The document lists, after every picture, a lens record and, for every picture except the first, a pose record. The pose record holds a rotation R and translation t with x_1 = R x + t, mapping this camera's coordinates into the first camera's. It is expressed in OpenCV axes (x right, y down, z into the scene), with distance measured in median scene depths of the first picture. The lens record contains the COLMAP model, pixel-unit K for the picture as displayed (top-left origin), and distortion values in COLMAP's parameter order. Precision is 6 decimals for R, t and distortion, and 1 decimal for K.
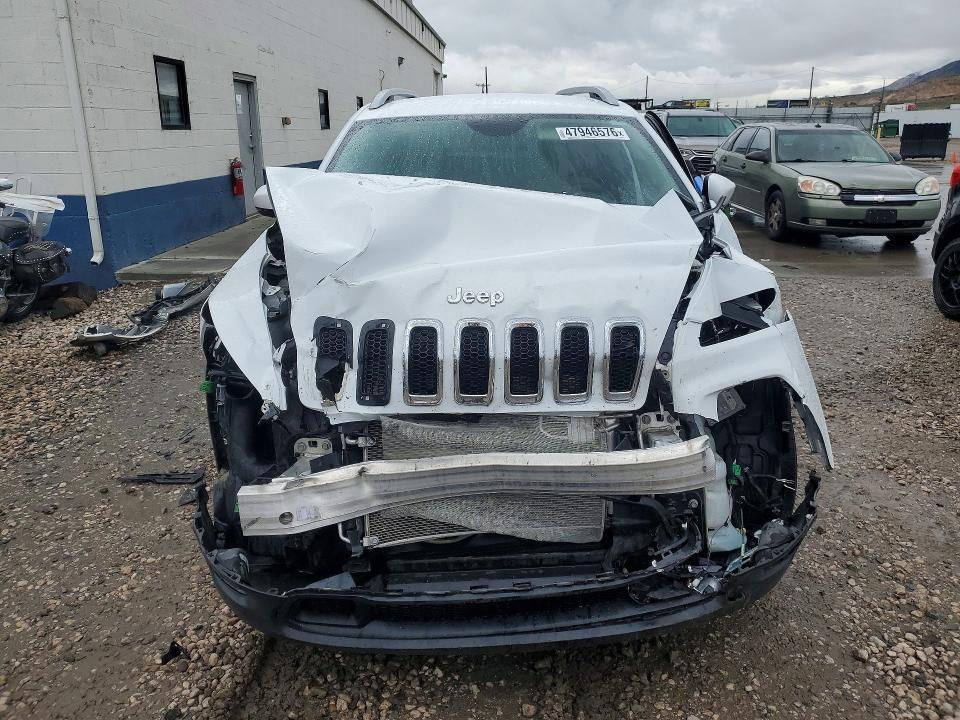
lens RADIAL K [[723.4, 0, 522.6], [0, 723.4, 359.8], [0, 0, 1]] dist [-0.024277, 0.036104]
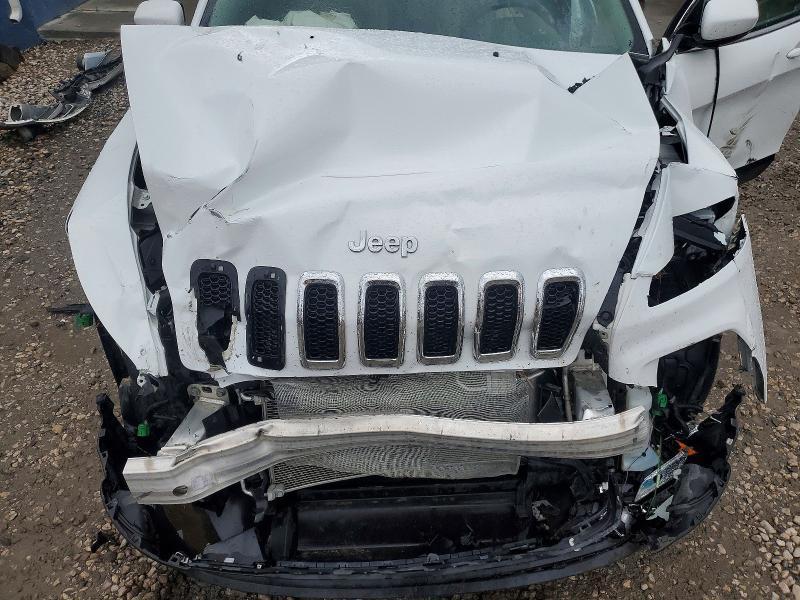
lens RADIAL K [[602.8, 0, 435.5], [0, 602.8, 299.9], [0, 0, 1]] dist [-0.024277, 0.036104]
pose [[0.999740, 0.022387, -0.004271, -0.000921], [-0.019489, 0.936917, 0.349009, -0.264107], [0.011815, -0.348835, 0.937110, 0.335276]]
